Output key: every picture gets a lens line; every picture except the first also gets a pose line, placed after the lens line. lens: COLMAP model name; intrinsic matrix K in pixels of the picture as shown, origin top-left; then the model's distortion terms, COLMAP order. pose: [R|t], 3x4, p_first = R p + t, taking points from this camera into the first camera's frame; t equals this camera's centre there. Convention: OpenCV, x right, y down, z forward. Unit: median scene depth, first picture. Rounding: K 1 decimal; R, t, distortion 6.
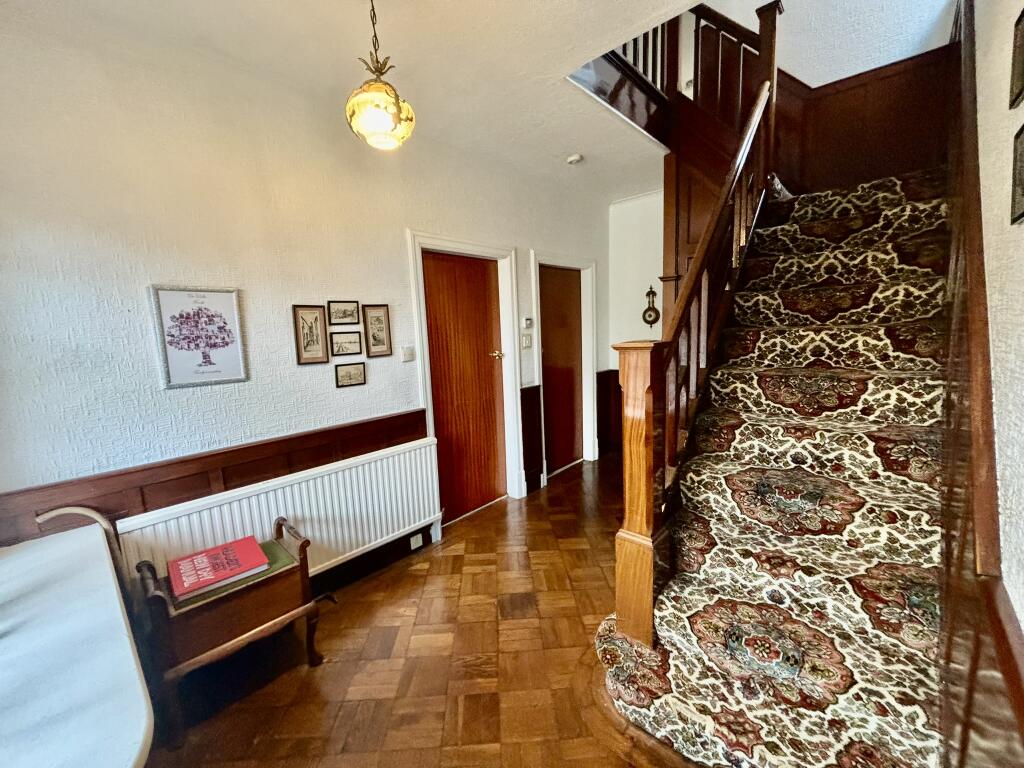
lens RADIAL K [[414.1, 0, 512.0], [0, 414.1, 384.0], [0, 0, 1]] dist [-0.001290, -0.000100]
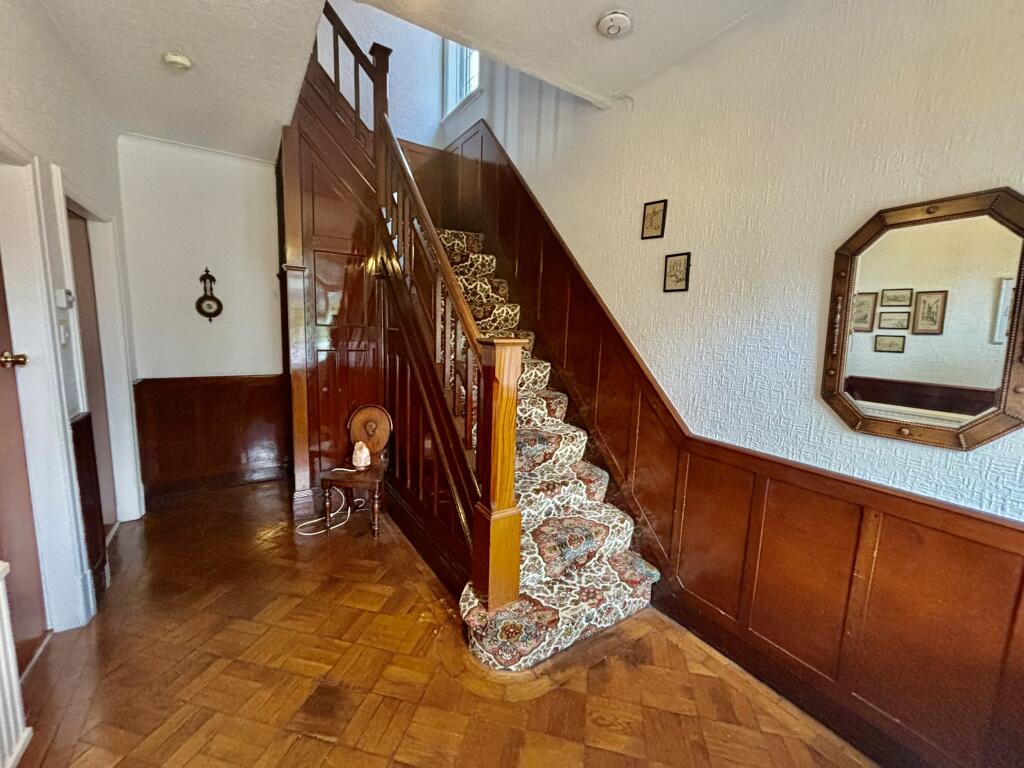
lens RADIAL K [[414.1, 0, 512.0], [0, 414.1, 384.0], [0, 0, 1]] dist [-0.001290, -0.000100]
pose [[0.245327, -0.073261, 0.966668, -0.768265], [0.089527, 0.994591, 0.052657, -0.026281], [-0.965298, 0.073625, 0.250559, 0.709088]]
